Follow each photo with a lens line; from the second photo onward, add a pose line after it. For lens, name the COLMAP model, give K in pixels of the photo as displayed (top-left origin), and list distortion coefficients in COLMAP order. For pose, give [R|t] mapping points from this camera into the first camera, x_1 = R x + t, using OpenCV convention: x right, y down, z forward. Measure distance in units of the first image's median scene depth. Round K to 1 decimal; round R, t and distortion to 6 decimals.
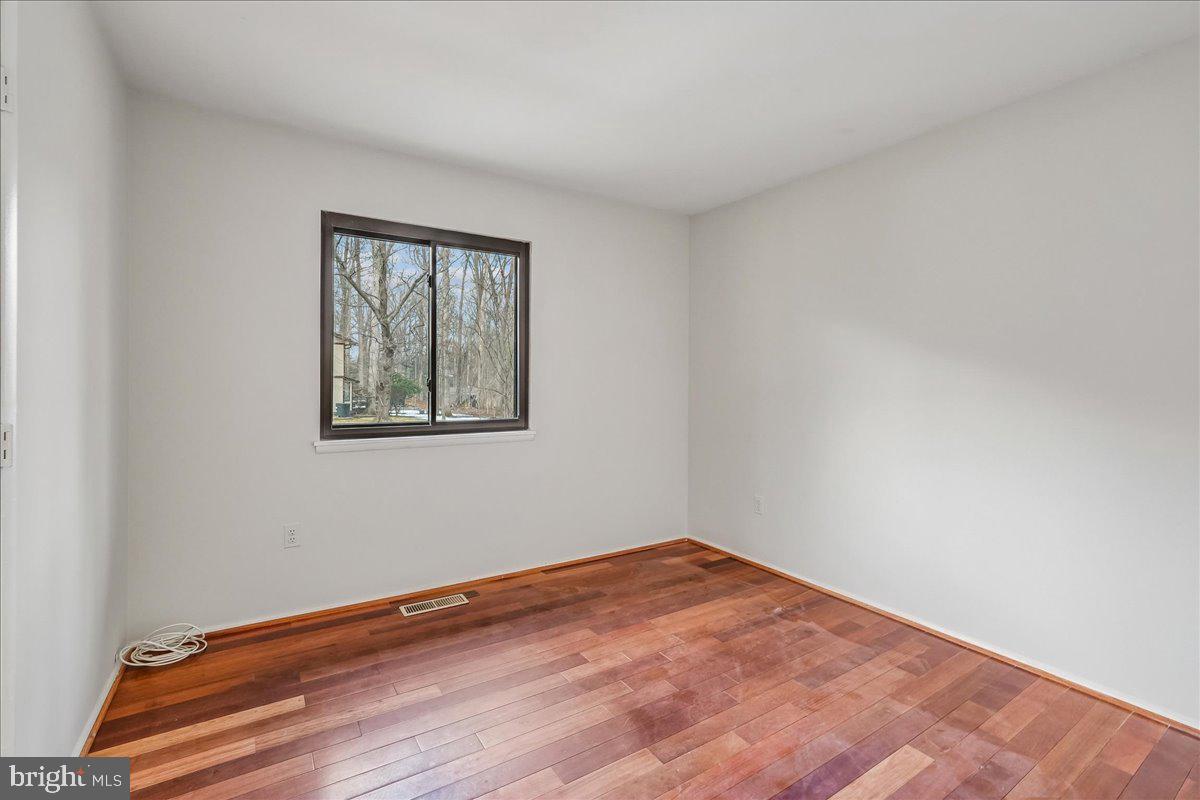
lens RADIAL K [[529.9, 0, 593.6], [0, 529.9, 384.5], [0, 0, 1]] dist [-0.002710, 0.000308]
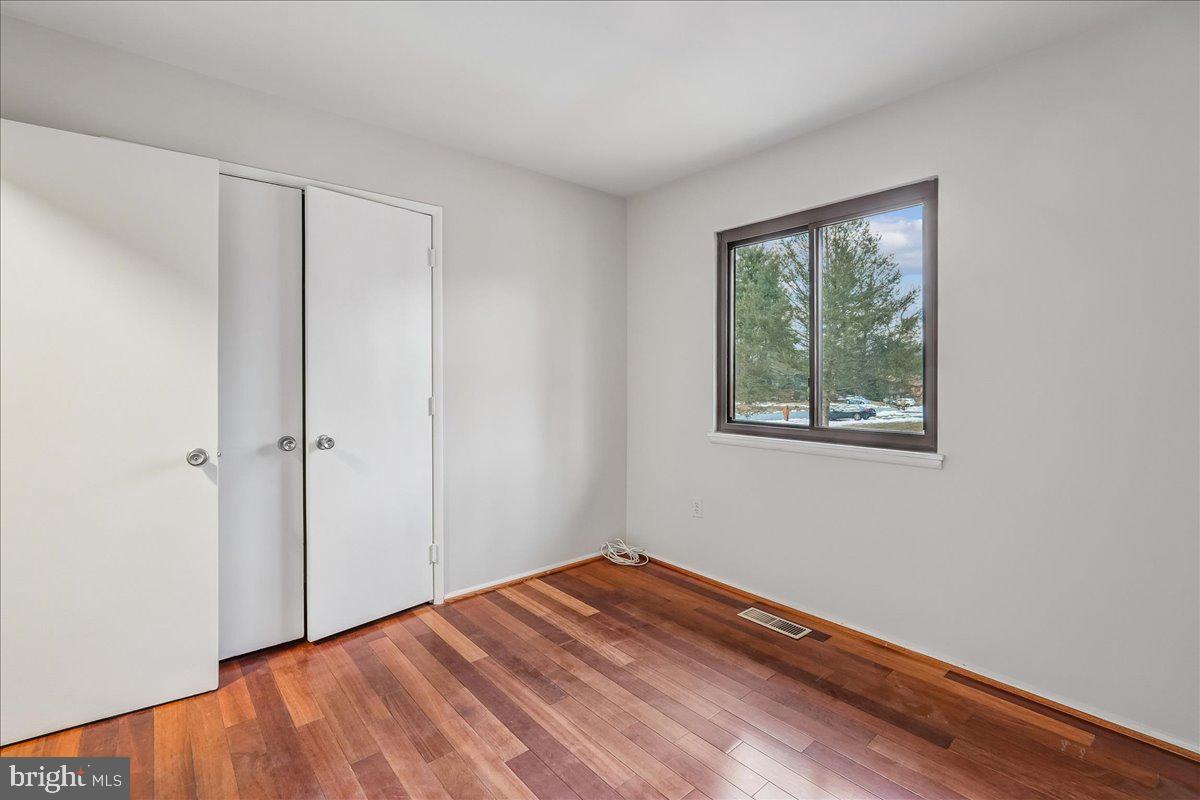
lens RADIAL K [[525.4, 0, 609.3], [0, 525.4, 381.8], [0, 0, 1]] dist [0.000434, 0.000913]
pose [[0.168335, 0.000550, -0.985730, 0.558670], [-0.008150, 0.999966, -0.000834, -0.001554], [0.985696, 0.008175, 0.168334, 0.561282]]
